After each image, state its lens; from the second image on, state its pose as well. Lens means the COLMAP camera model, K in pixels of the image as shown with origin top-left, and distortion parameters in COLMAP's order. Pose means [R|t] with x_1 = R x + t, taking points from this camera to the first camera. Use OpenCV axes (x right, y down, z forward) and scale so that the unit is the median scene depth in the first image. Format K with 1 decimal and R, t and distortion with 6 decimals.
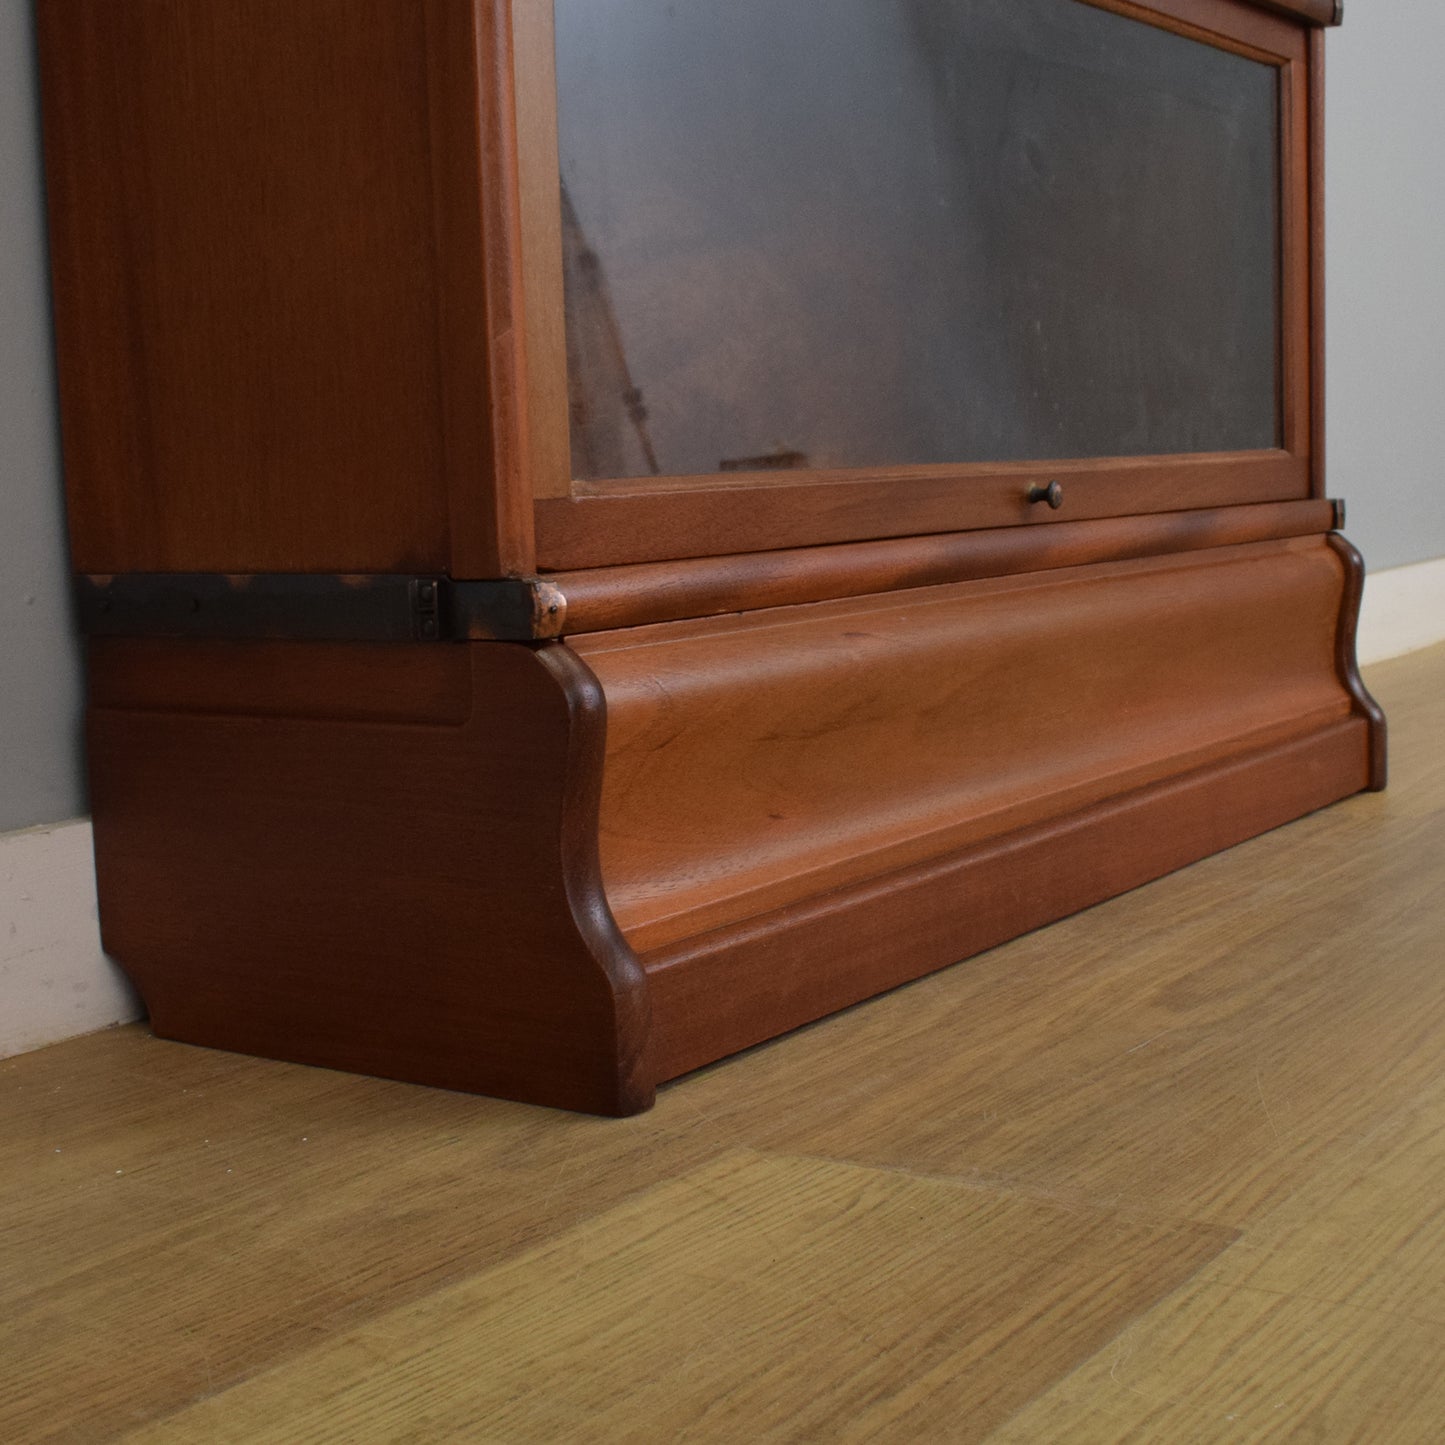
lens RADIAL K [[2290.8, 0, 758.8], [0, 2290.8, 764.5], [0, 0, 1]] dist [-0.047037, -0.079060]
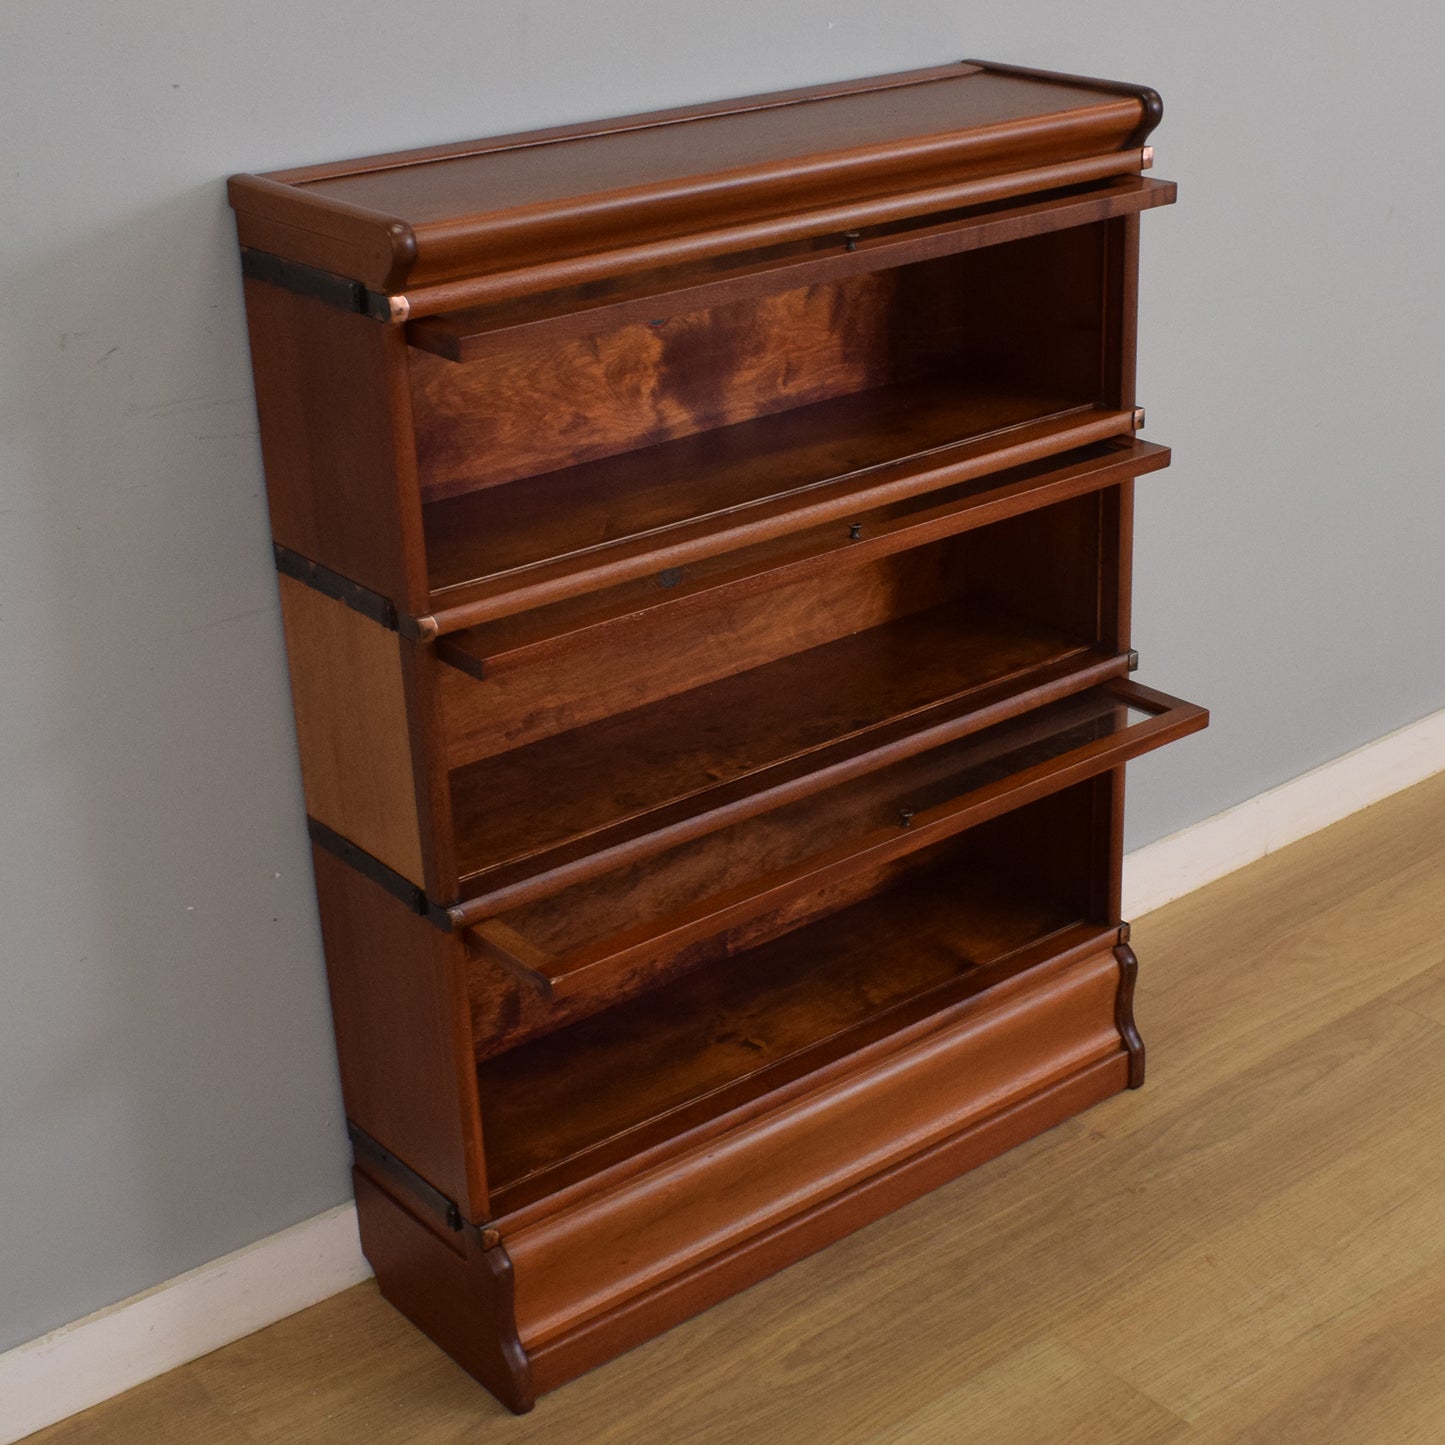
lens RADIAL K [[2383.5, 0, 806.4], [0, 2383.5, 709.9], [0, 0, 1]] dist [-0.078349, -0.010027]
pose [[0.958389, 0.118890, -0.259529, 0.805652], [-0.042863, 0.958771, 0.280929, -1.300313], [0.282228, -0.258116, 0.923972, -1.105392]]
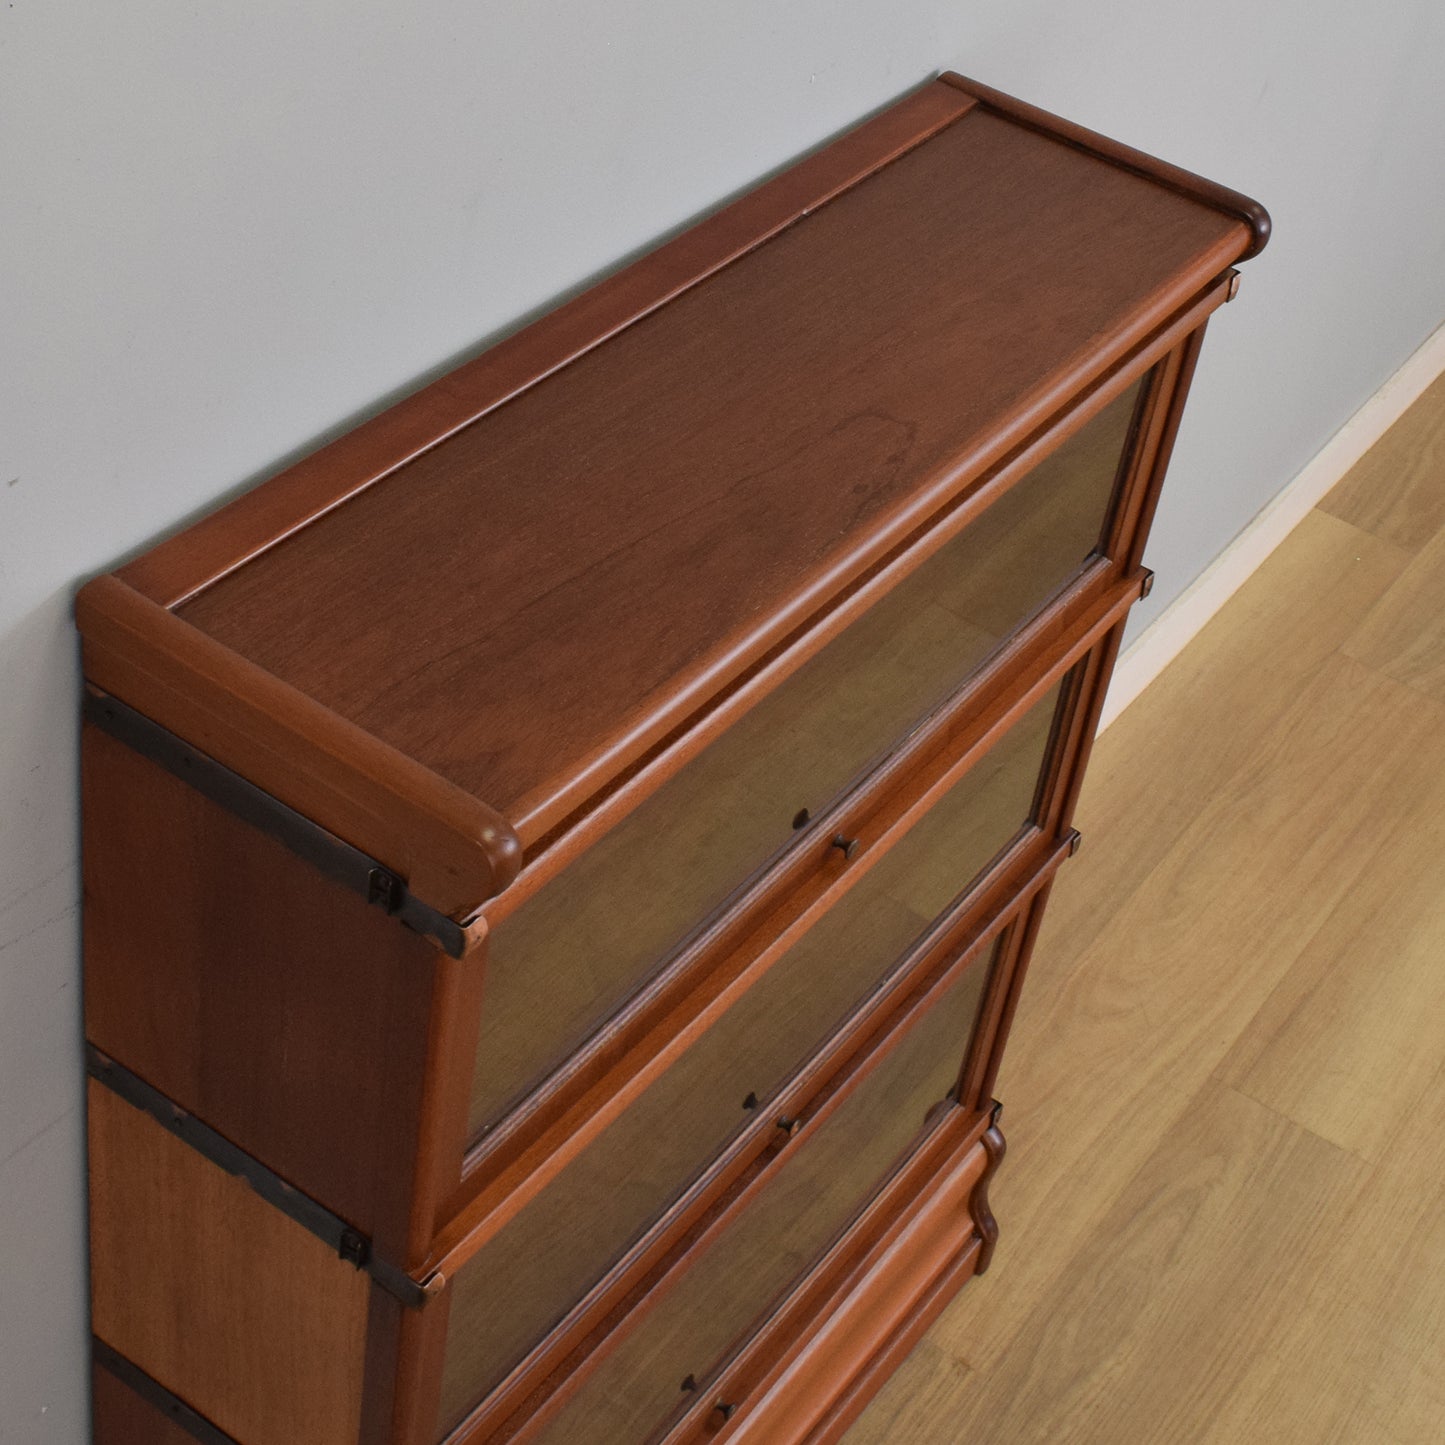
lens RADIAL K [[2627.9, 0, 722.0], [0, 2627.9, 446.5], [0, 0, 1]] dist [-0.044782, -0.162154]
pose [[0.986547, 0.144359, 0.076712, -0.133283], [-0.163399, 0.885139, 0.435695, -1.899296], [-0.005004, -0.442368, 0.896820, -0.333737]]
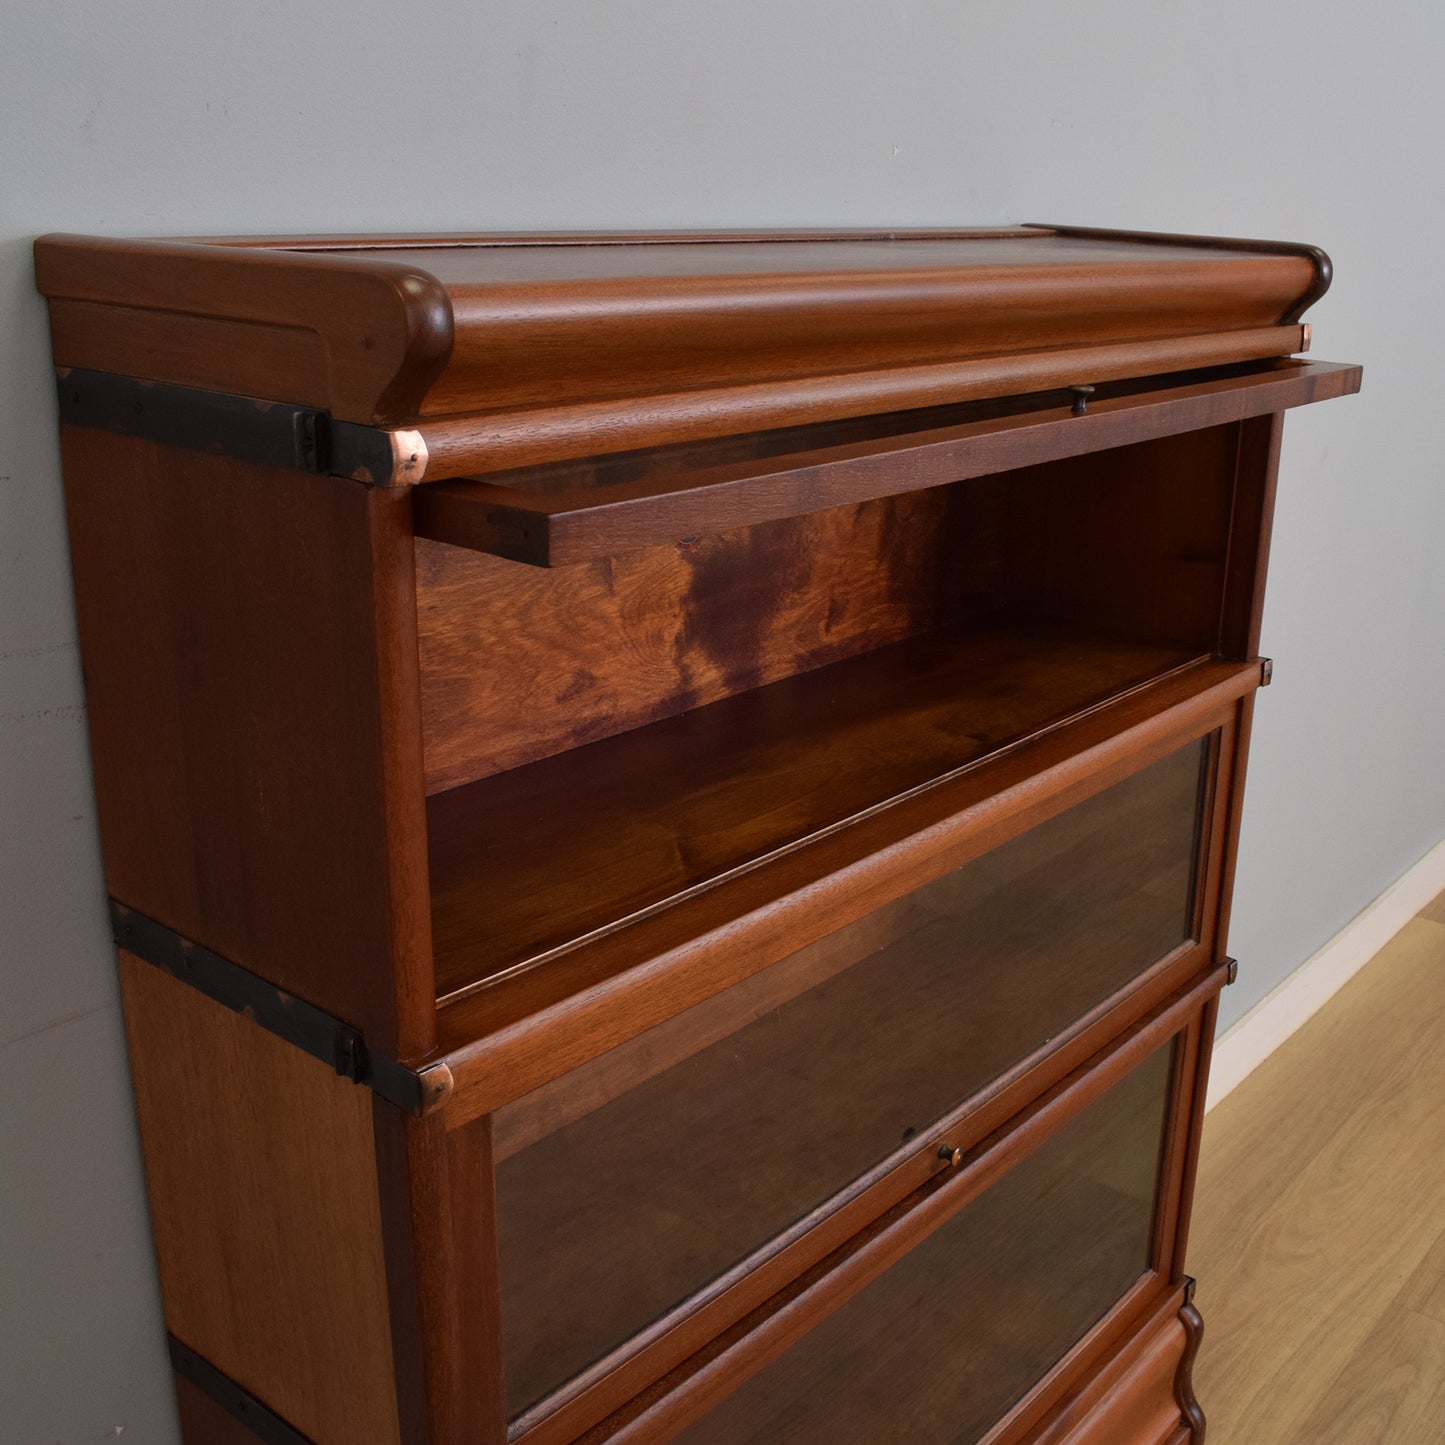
lens RADIAL K [[1676.0, 0, 836.8], [0, 1676.0, 717.0], [0, 0, 1]] dist [-0.093102, 0.003360]
pose [[0.995546, 0.081456, -0.047460, 0.103224], [-0.071913, 0.981689, 0.176395, -1.066631], [0.060959, -0.172197, 0.983175, 0.109930]]
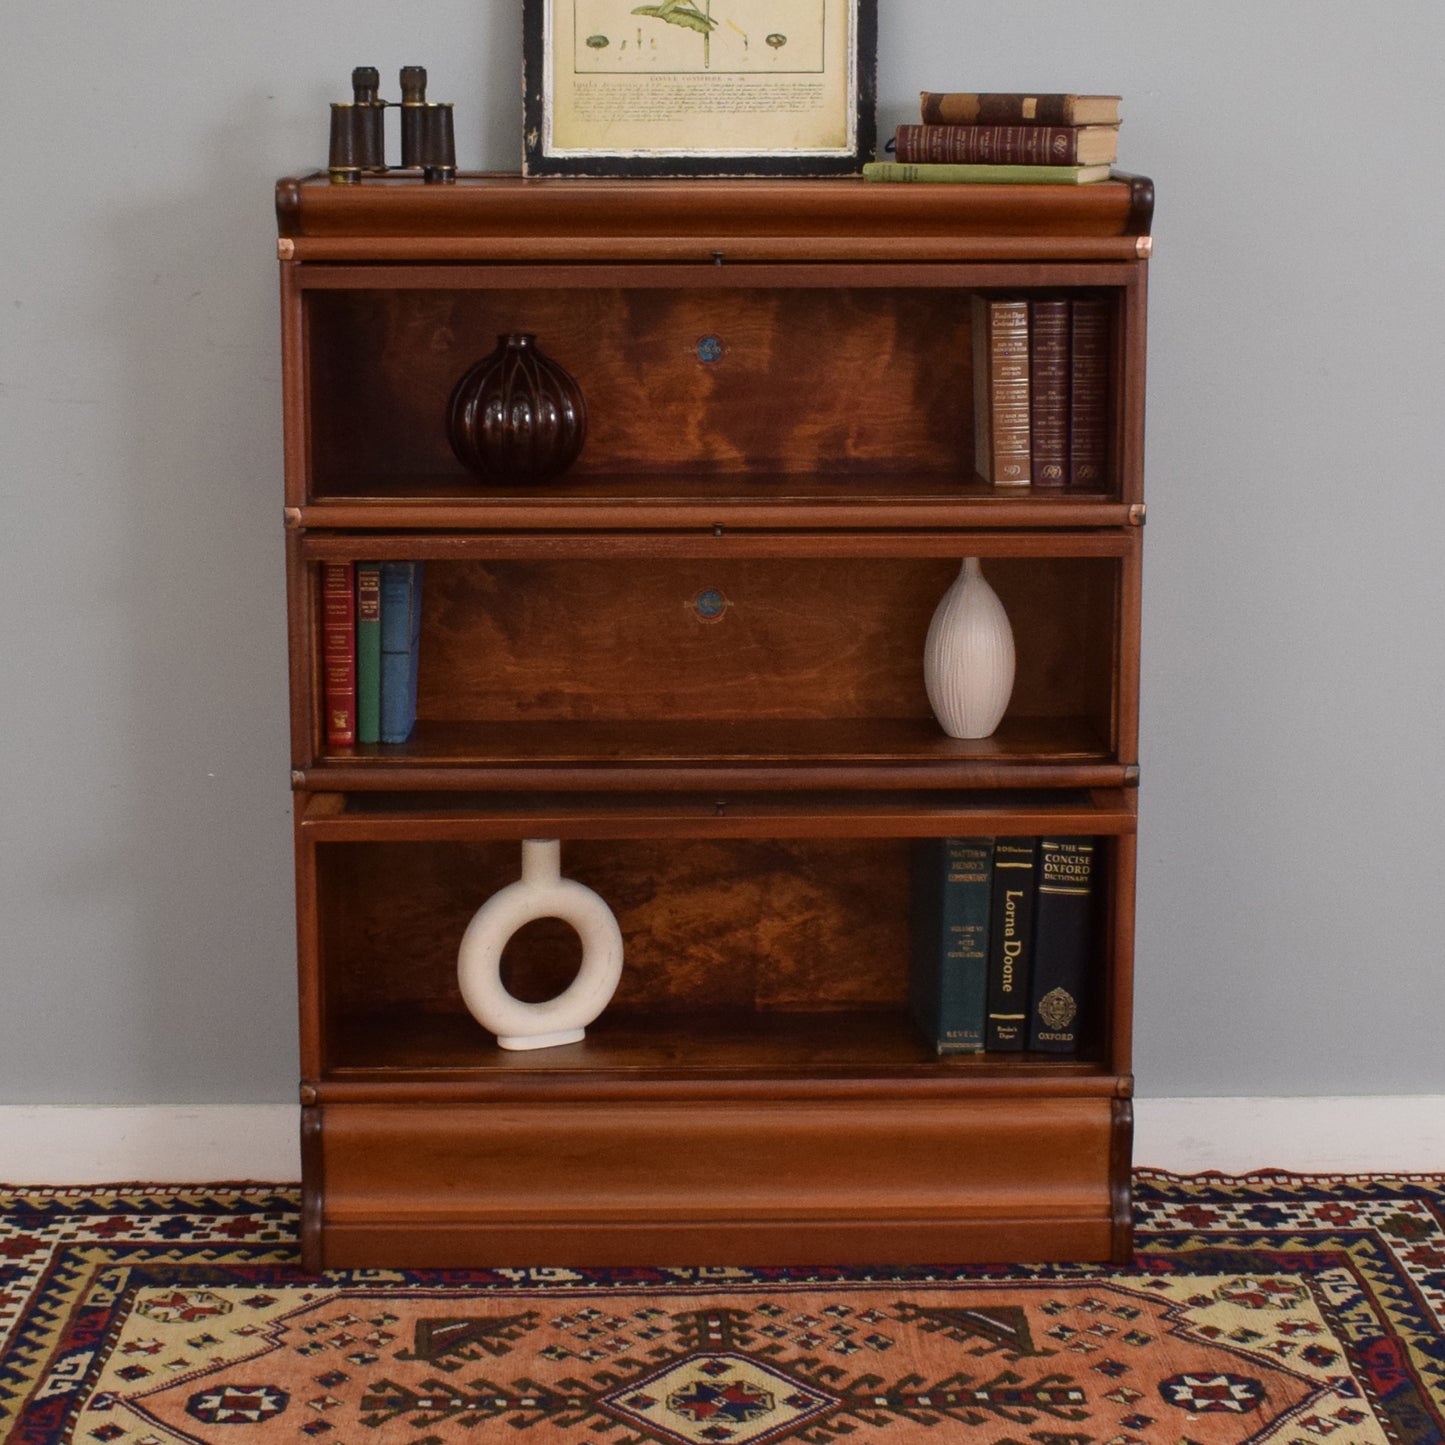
lens RADIAL K [[3165.8, 0, 721.2], [0, 3165.8, 674.1], [0, 0, 1]] dist [-0.046451, -0.413517]
pose [[0.577509, 0.178768, -0.796571, 3.050776], [-0.131356, 0.983365, 0.125457, -1.076486], [0.805748, 0.032182, 0.591384, -0.870521]]
